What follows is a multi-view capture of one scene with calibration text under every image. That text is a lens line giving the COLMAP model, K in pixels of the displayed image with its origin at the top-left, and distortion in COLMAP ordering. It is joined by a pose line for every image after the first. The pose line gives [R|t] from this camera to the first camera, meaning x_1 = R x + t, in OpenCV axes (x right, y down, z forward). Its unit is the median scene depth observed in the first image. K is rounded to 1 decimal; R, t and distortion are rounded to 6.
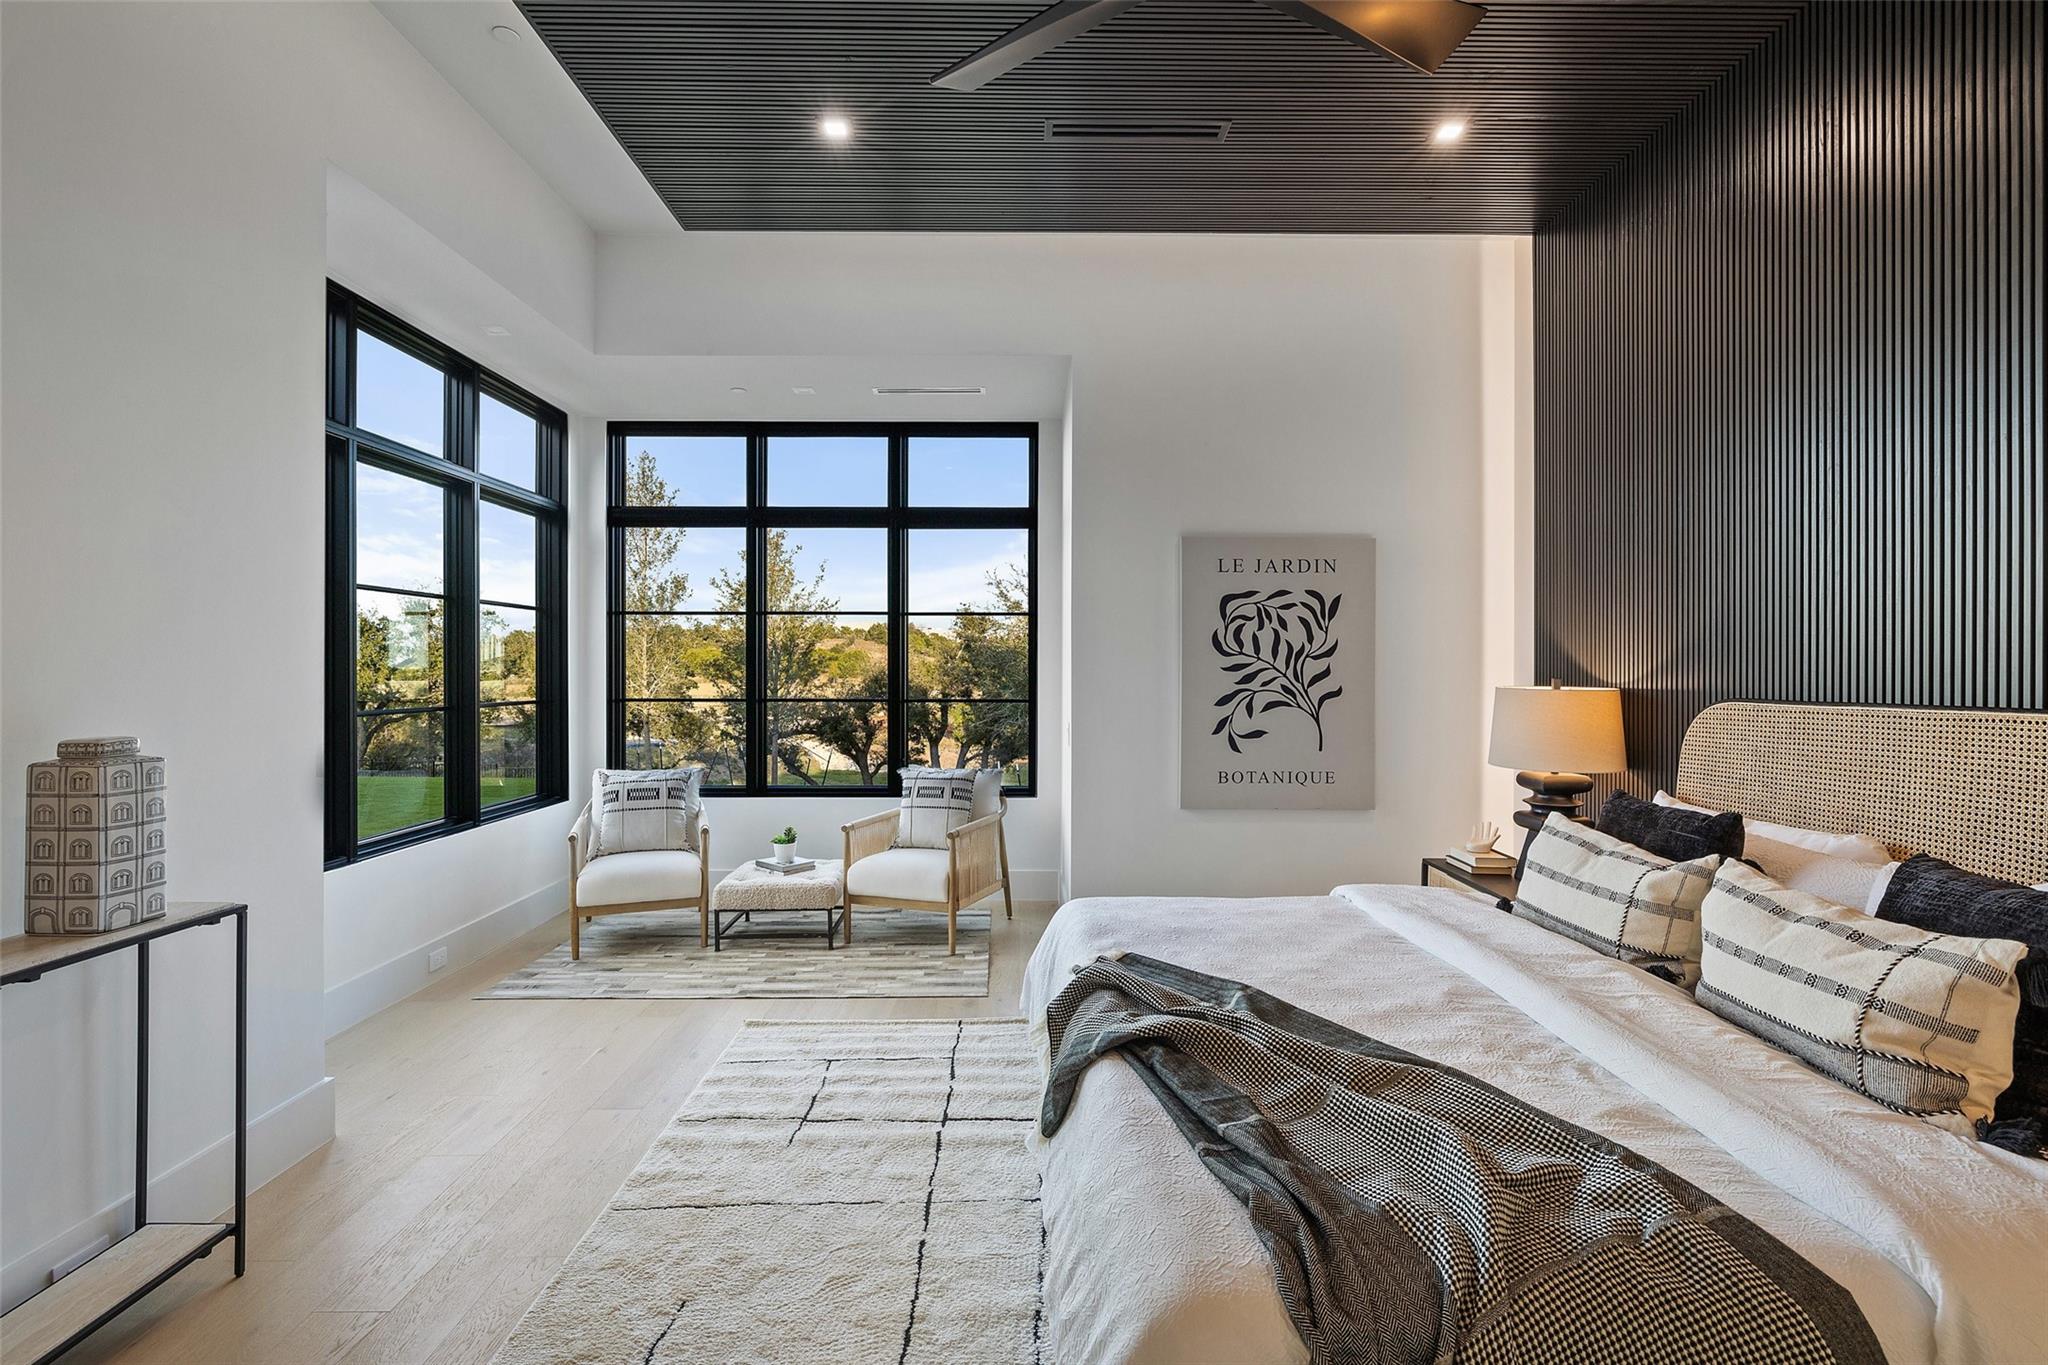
lens RADIAL K [[941.3, 0, 1026.6], [0, 941.3, 674.2], [0, 0, 1]] dist [0.001255, -0.000034]
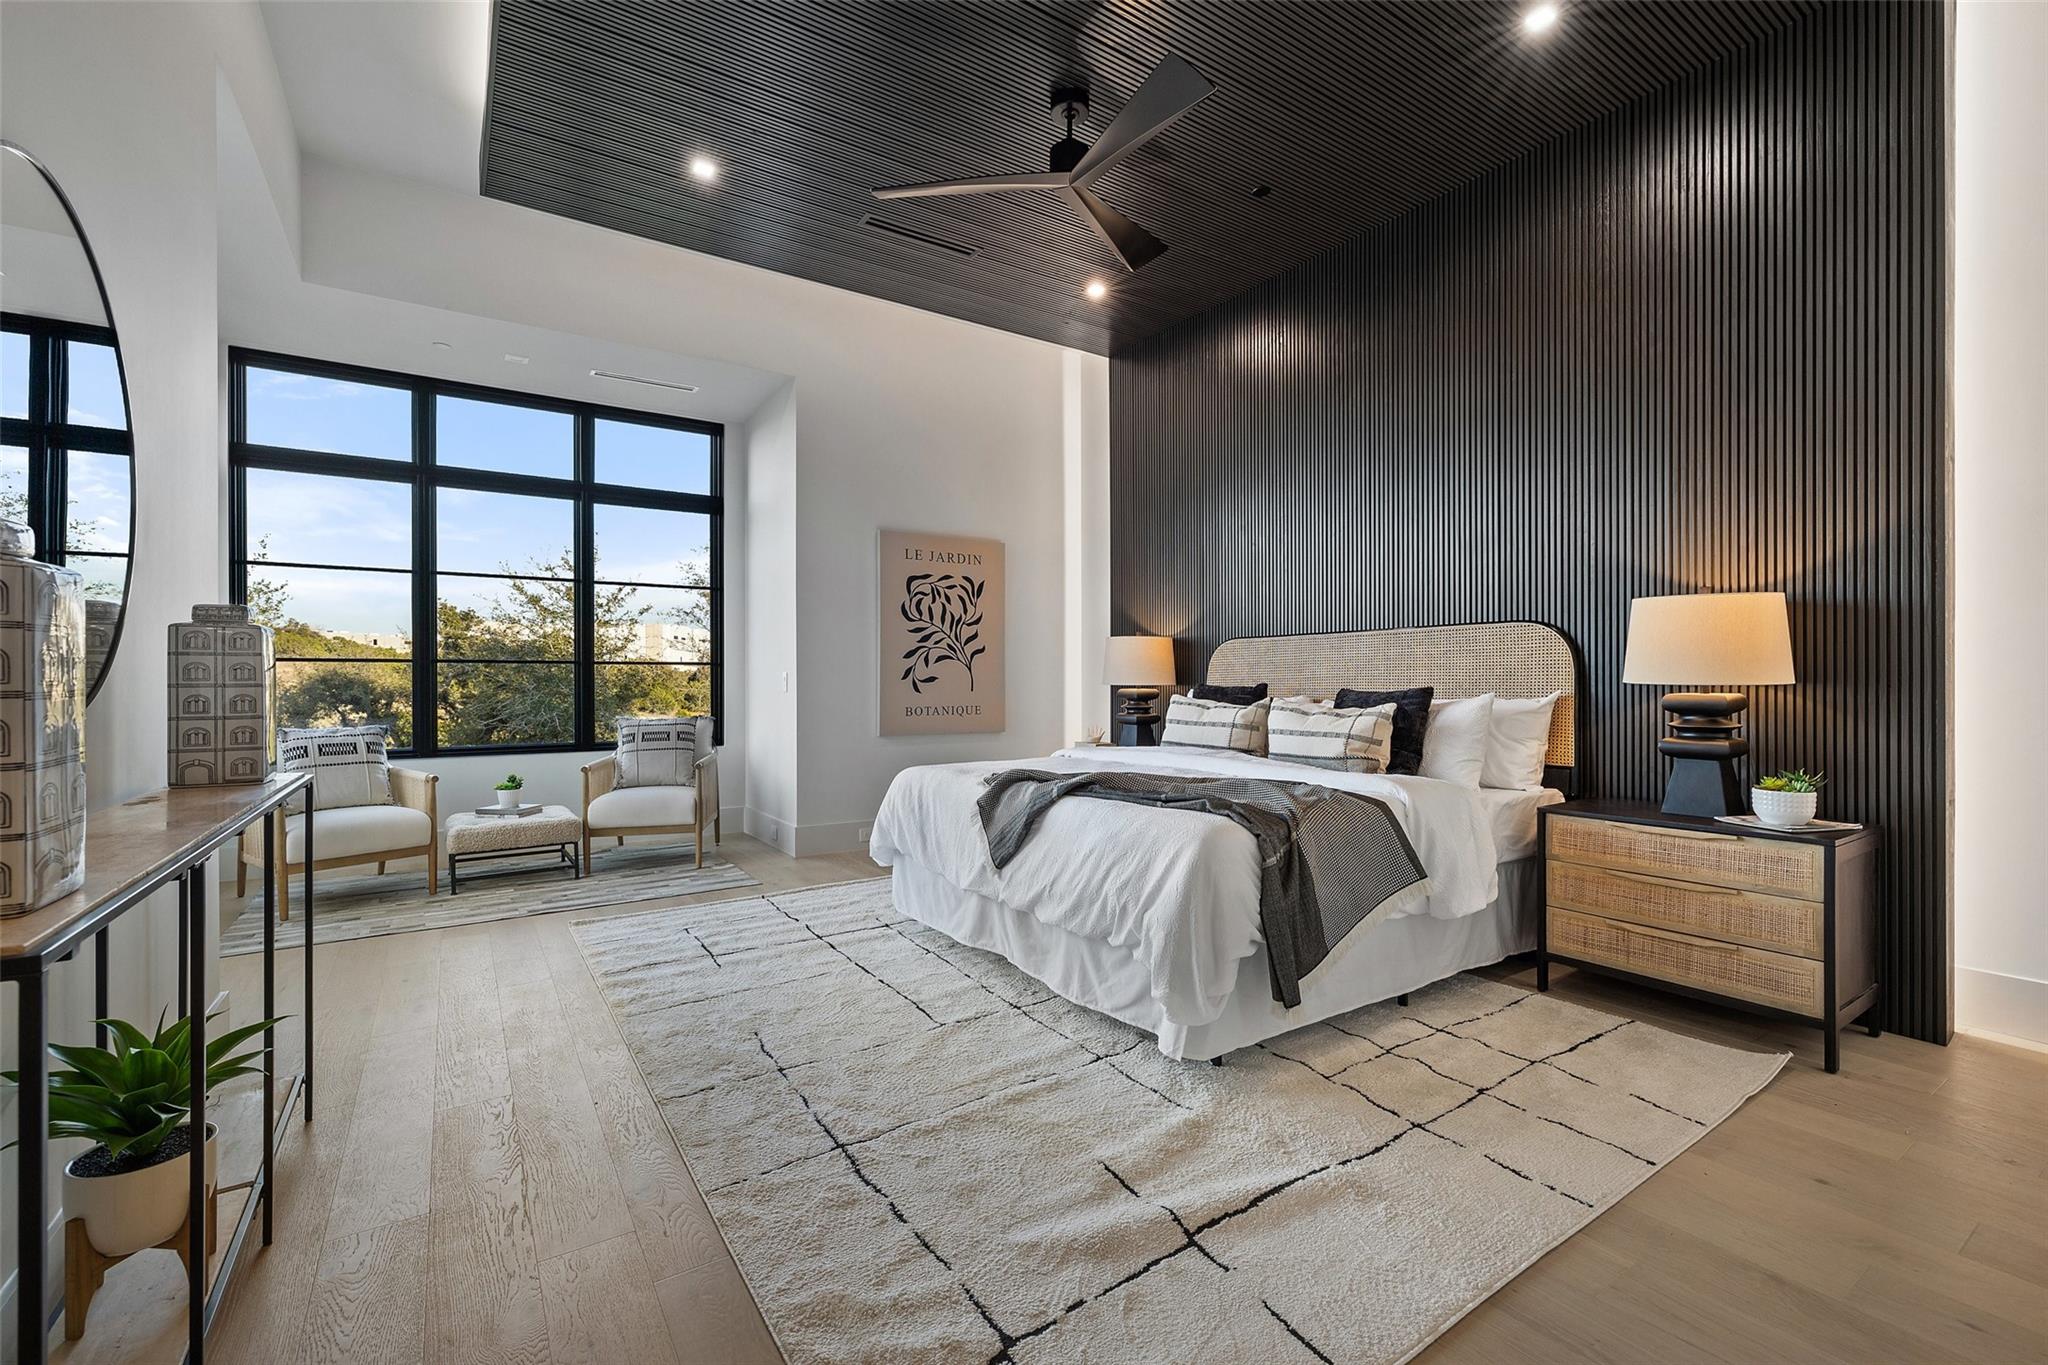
lens RADIAL K [[867.8, 0, 1024.9], [0, 867.8, 682.2], [0, 0, 1]] dist [0.007922, -0.000219]
pose [[0.839720, -0.004746, 0.542998, -0.326645], [0.005124, 0.999987, 0.000815, 0.067630], [-0.542995, 0.002098, 0.839734, -0.133196]]
